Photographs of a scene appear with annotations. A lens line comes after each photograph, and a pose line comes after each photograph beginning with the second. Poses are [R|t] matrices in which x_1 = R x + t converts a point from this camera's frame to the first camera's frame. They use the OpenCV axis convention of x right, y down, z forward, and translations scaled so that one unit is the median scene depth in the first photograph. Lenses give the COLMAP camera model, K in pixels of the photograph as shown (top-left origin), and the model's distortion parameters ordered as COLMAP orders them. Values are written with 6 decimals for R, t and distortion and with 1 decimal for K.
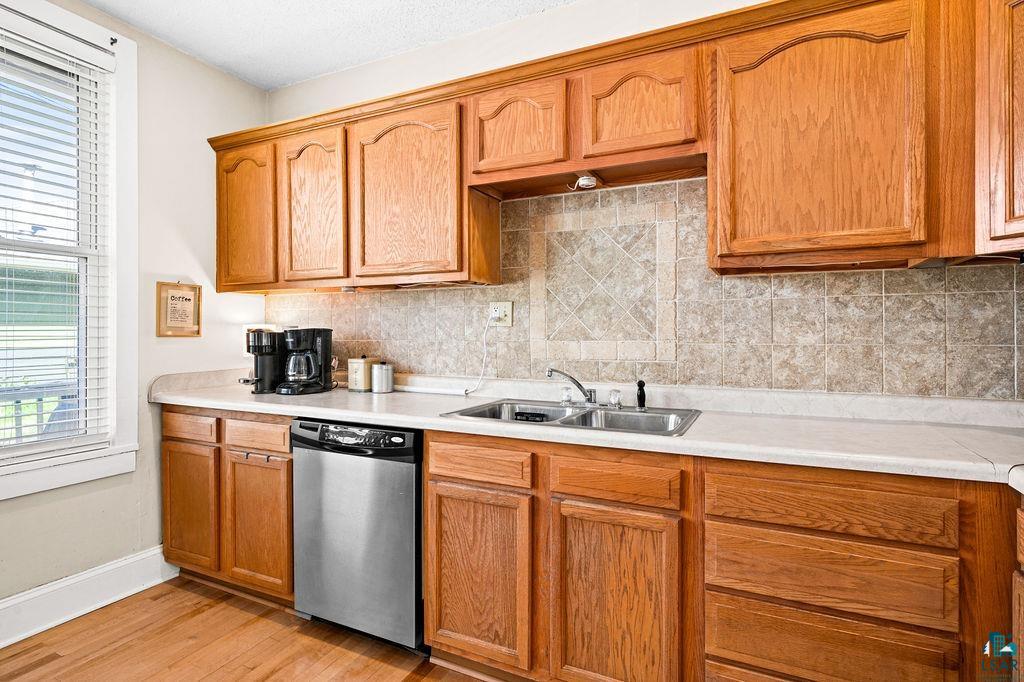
lens RADIAL K [[525.6, 0, 507.6], [0, 525.6, 337.3], [0, 0, 1]] dist [0.000912, -0.000031]
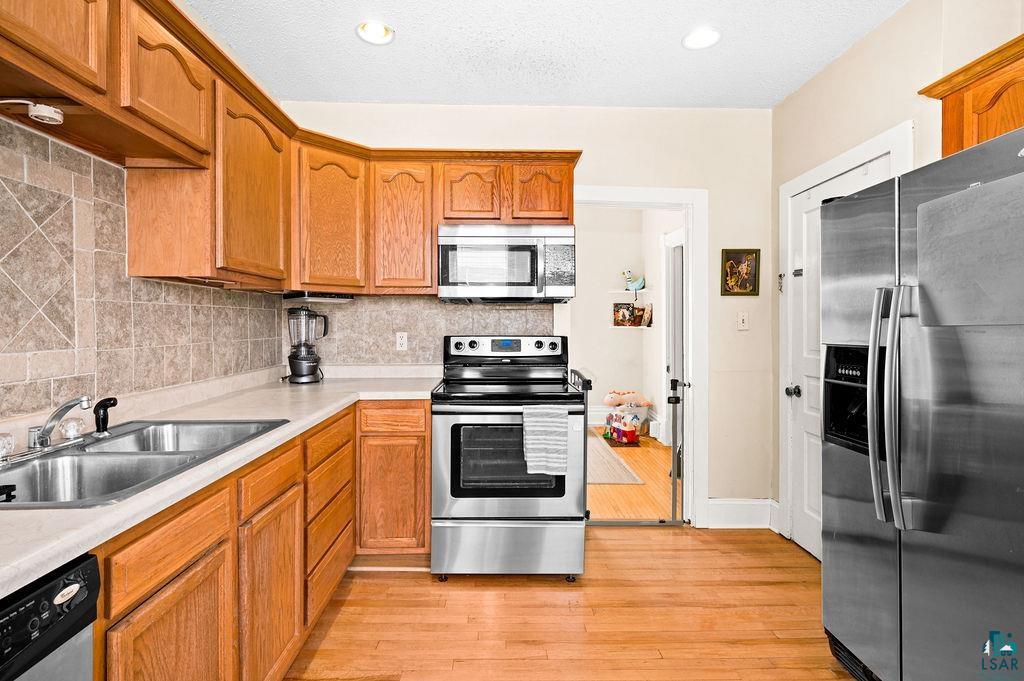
lens RADIAL K [[502.7, 0, 507.9], [0, 502.7, 329.9], [0, 0, 1]] dist [0.004936, 0.001501]
pose [[-0.460495, -0.012480, 0.887574, -0.702485], [0.005907, 0.999836, 0.017124, -0.031551], [-0.887643, 0.013128, -0.460346, 0.795952]]
